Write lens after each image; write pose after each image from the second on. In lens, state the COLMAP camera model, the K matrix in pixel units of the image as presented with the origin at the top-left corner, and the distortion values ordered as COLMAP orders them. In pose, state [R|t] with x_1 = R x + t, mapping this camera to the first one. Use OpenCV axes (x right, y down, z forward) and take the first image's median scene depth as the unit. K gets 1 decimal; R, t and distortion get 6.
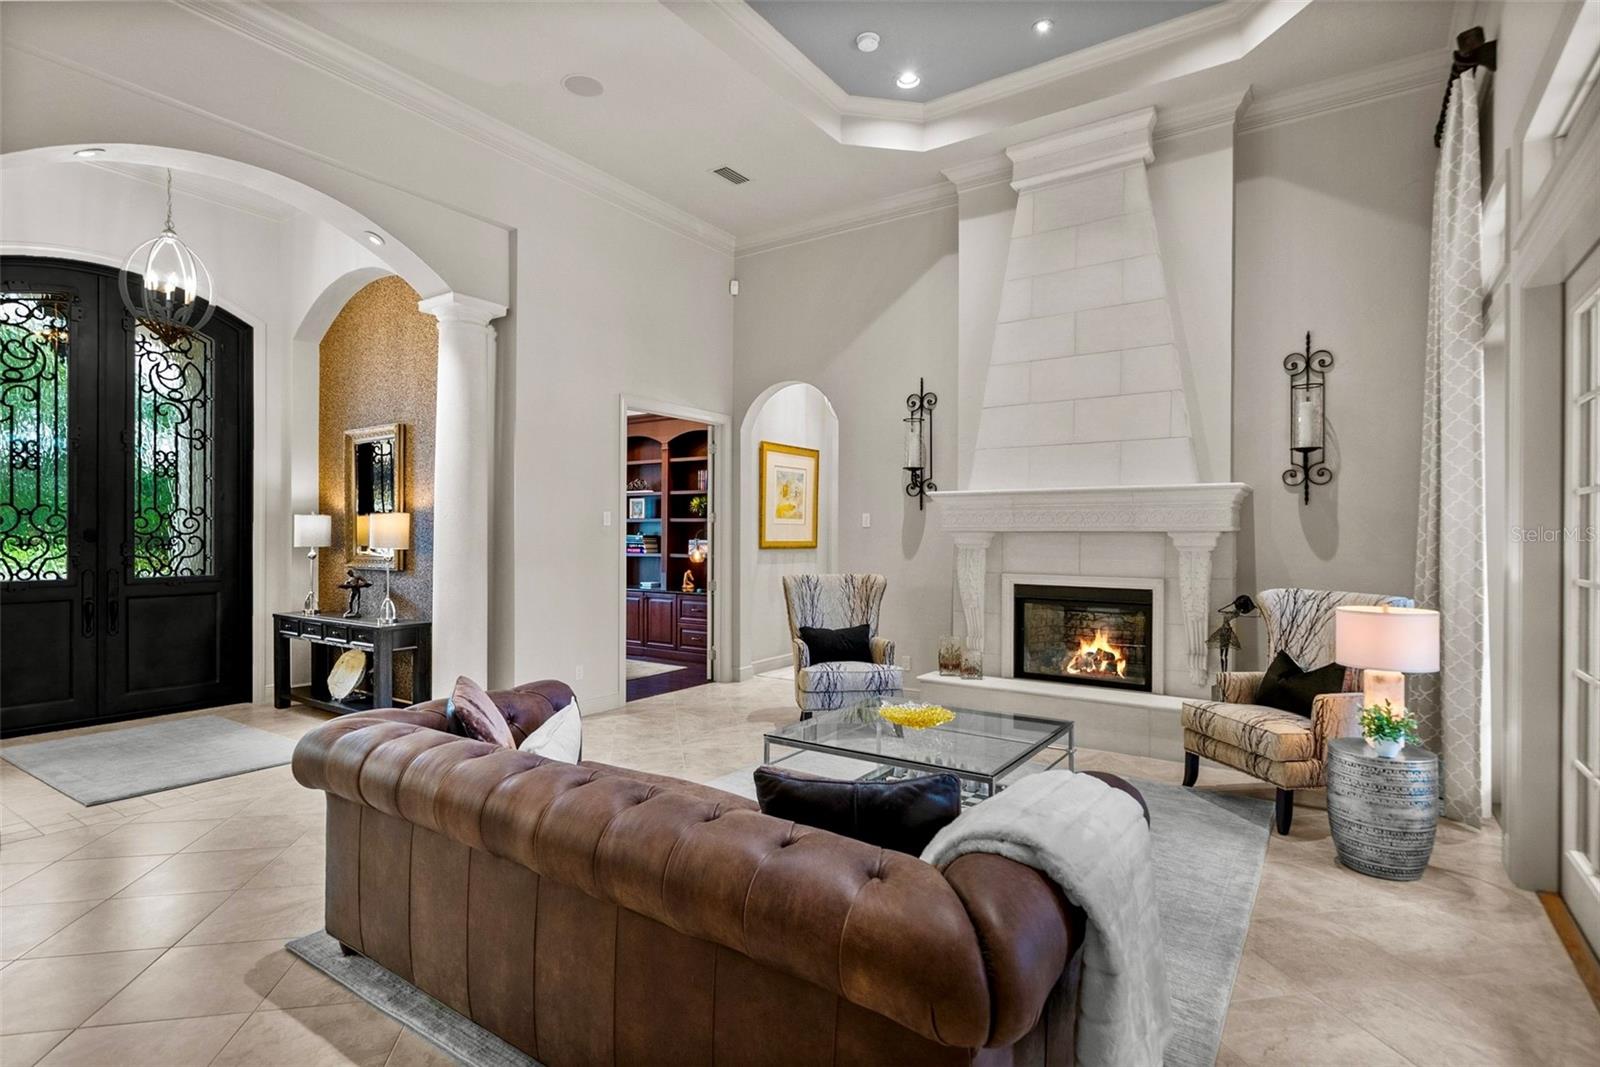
lens RADIAL K [[799.2, 0, 802.1], [0, 799.2, 534.9], [0, 0, 1]] dist [-0.002635, 0.003116]
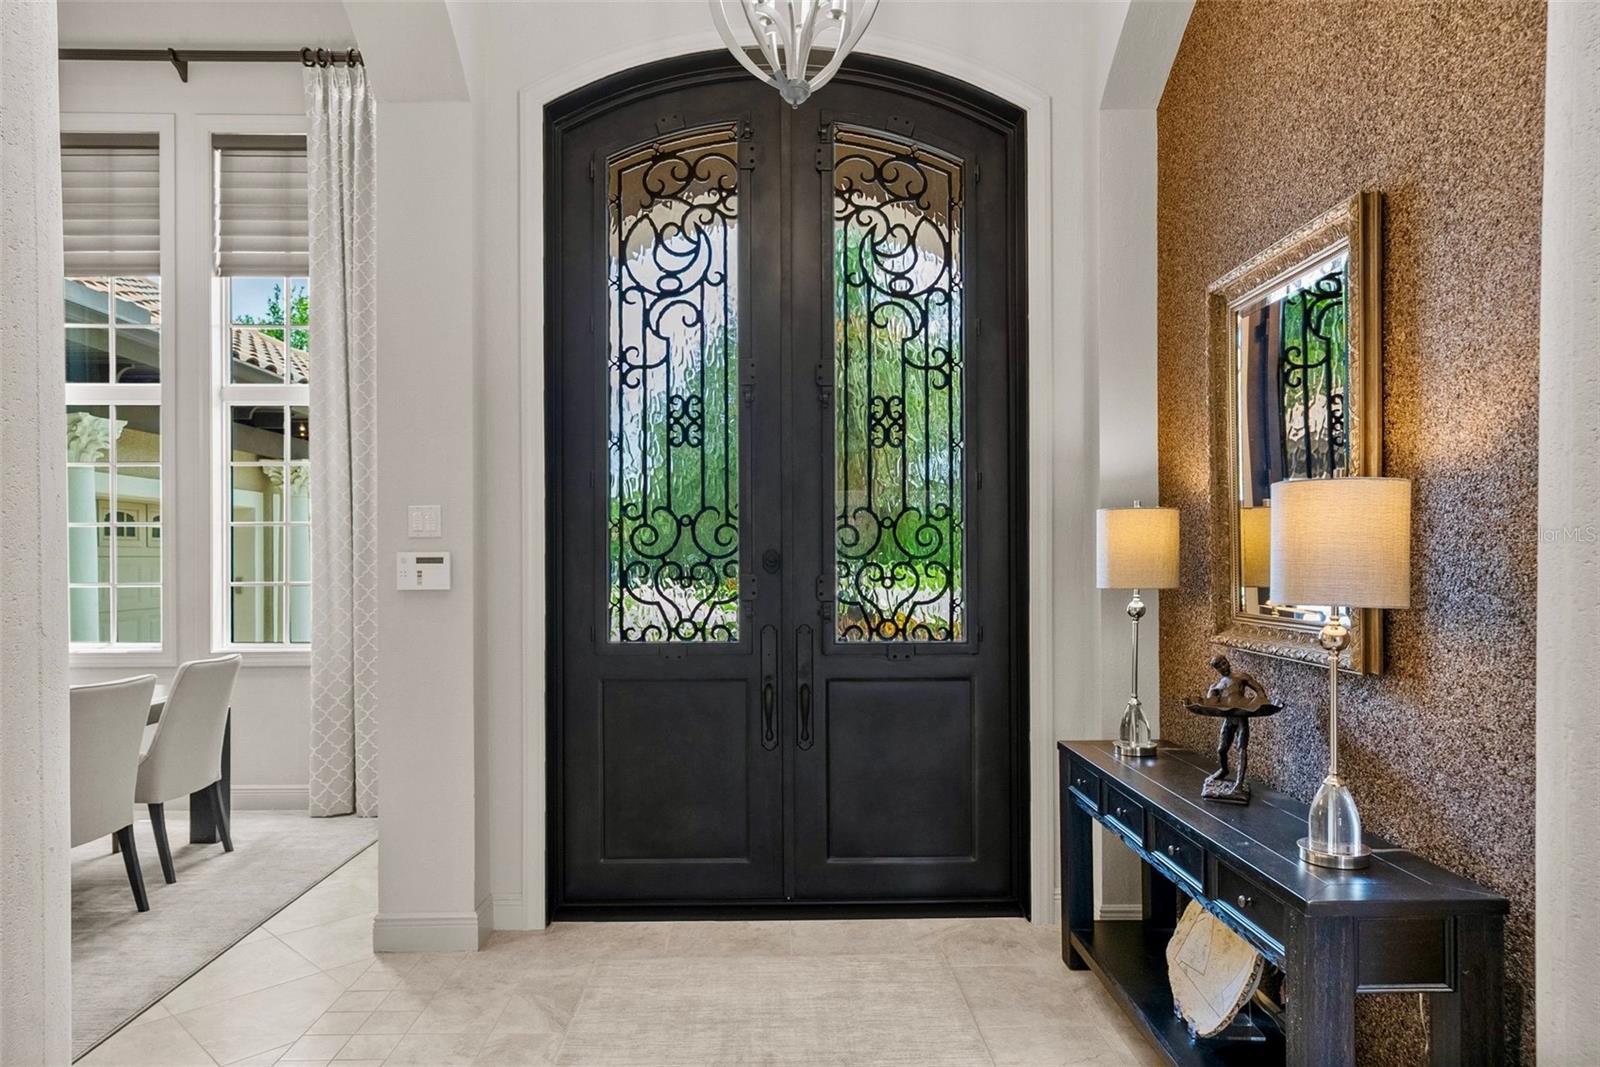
lens RADIAL K [[999.6, 0, 791.0], [0, 999.6, 553.5], [0, 0, 1]] dist [0.001101, 0.001096]
pose [[0.576946, -0.007866, -0.816744, -0.310660], [0.006888, 0.999965, -0.004765, -0.001342], [0.816753, -0.002876, 0.576980, 0.583562]]
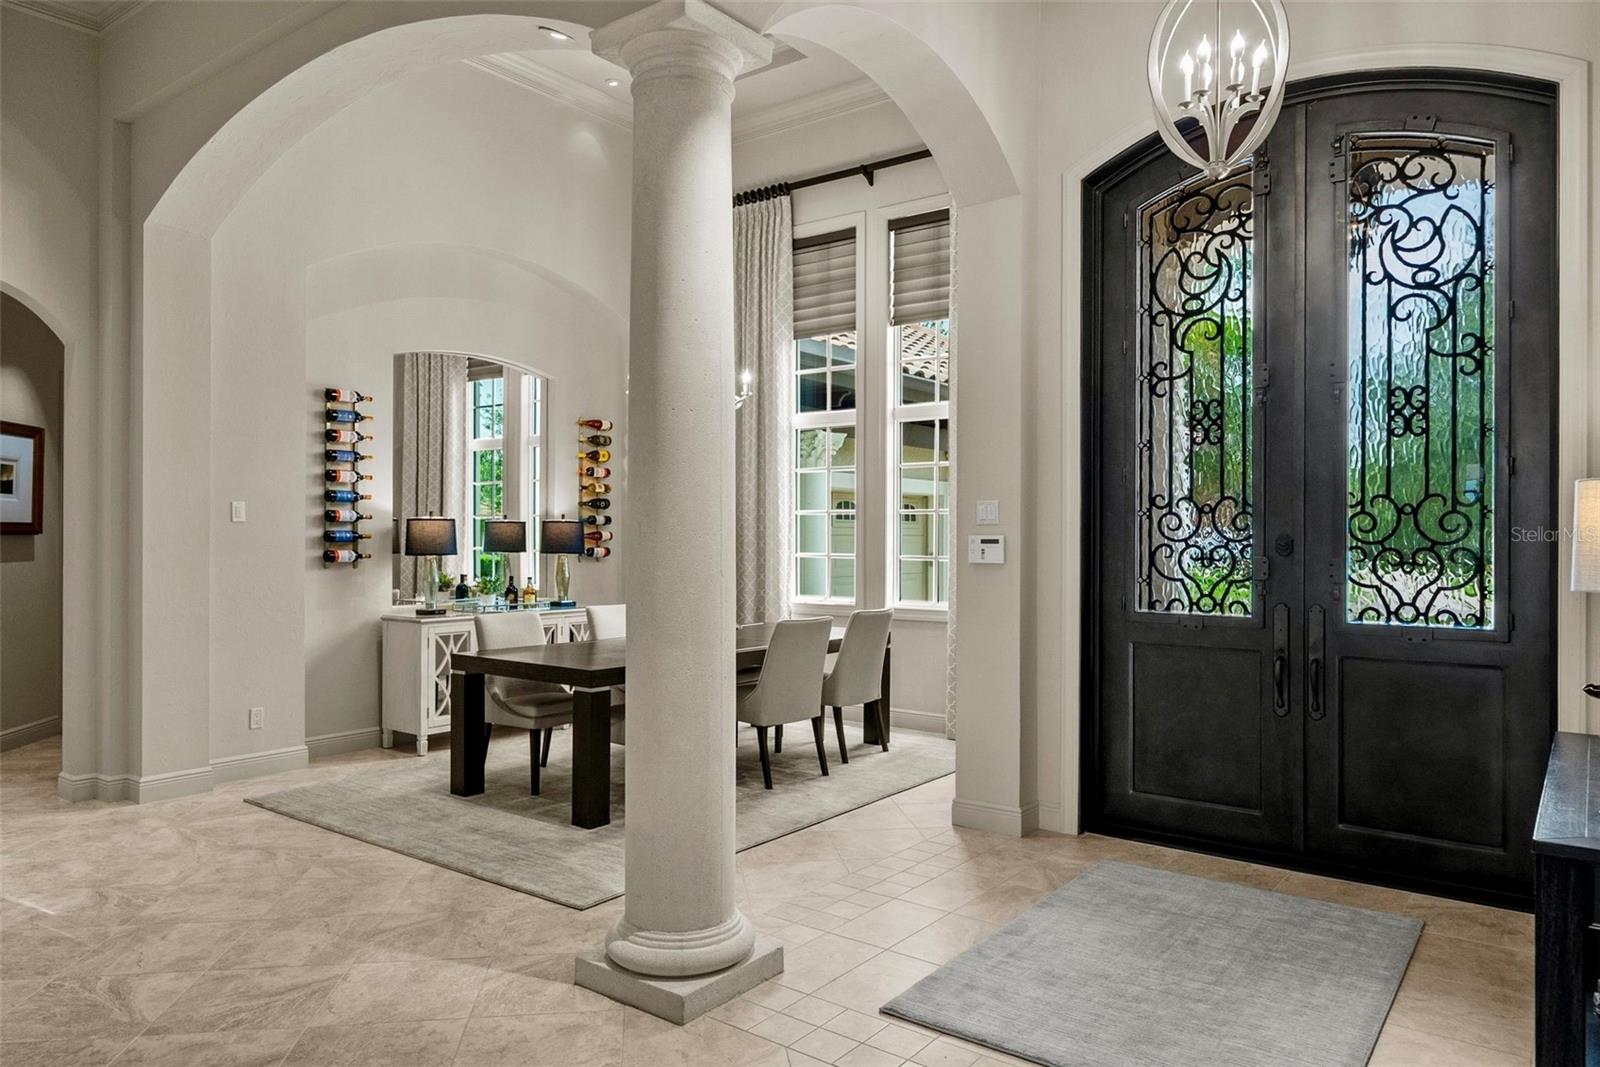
lens RADIAL K [[1052.7, 0, 801.4], [0, 1052.7, 528.2], [0, 0, 1]] dist [-0.003339, 0.006034]
pose [[-0.053648, -0.010093, -0.998509, -0.082411], [-0.003312, 0.999945, -0.009930, -0.003162], [0.998554, 0.002774, -0.053678, 0.641959]]
